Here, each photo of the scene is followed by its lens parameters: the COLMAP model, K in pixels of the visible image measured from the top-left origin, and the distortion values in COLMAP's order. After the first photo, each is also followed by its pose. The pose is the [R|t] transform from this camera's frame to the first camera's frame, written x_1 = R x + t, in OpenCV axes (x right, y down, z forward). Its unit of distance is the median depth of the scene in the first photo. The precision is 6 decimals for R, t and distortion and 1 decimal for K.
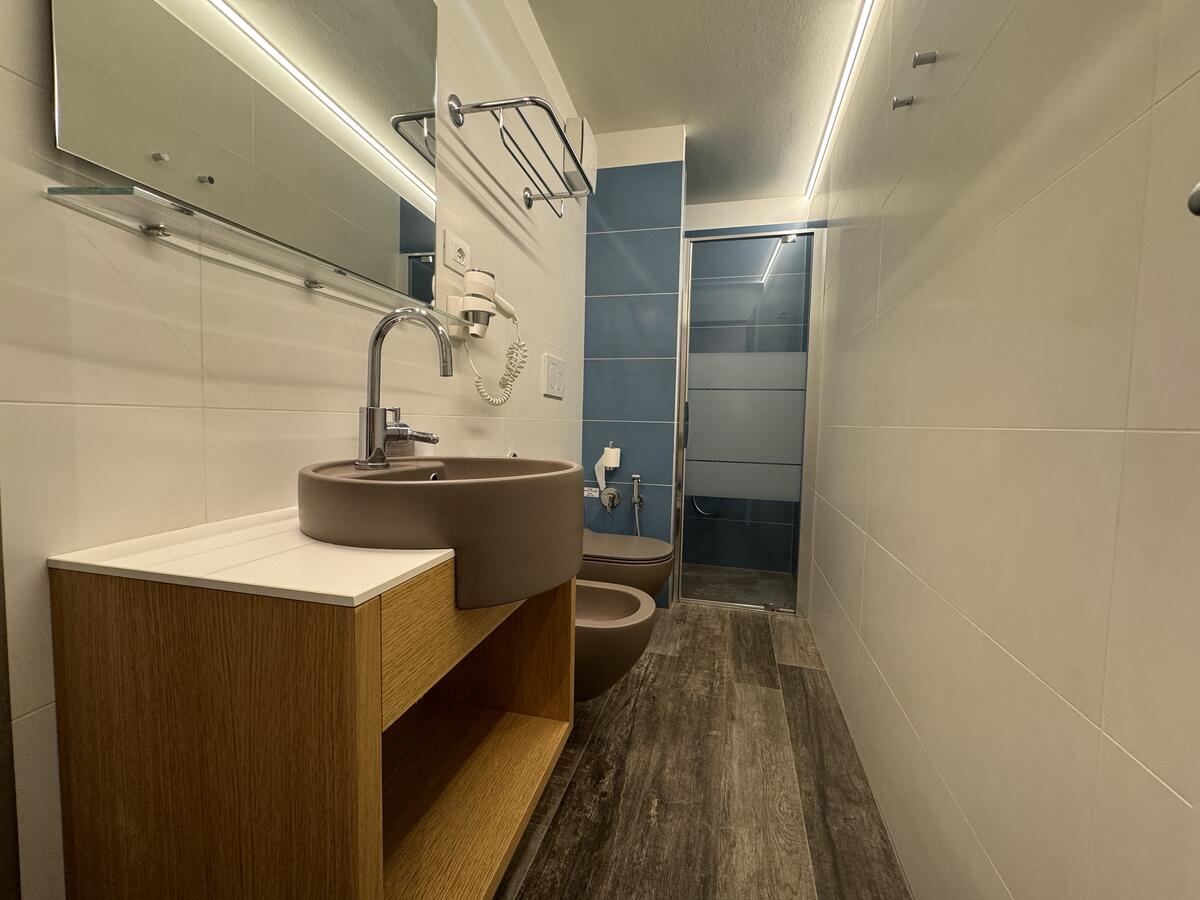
lens RADIAL K [[480.7, 0, 602.7], [0, 480.7, 451.5], [0, 0, 1]] dist [-0.001404, -0.000071]
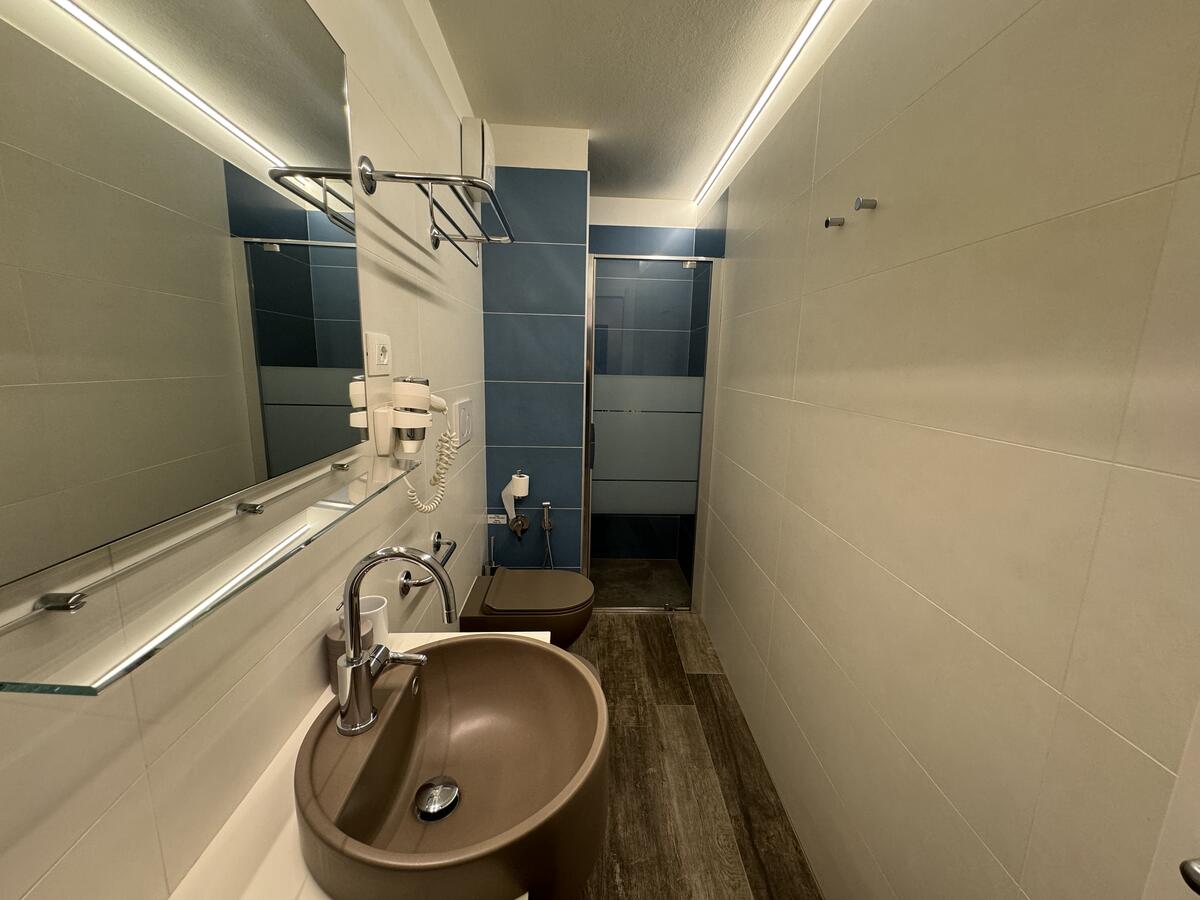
lens RADIAL K [[480.7, 0, 602.0], [0, 480.7, 449.6], [0, 0, 1]] dist [-0.001404, -0.000071]
pose [[0.957338, -0.052459, 0.284168, -0.133058], [0.014301, 0.990780, 0.134725, -0.263658], [-0.288615, -0.124913, 0.949262, 0.057685]]
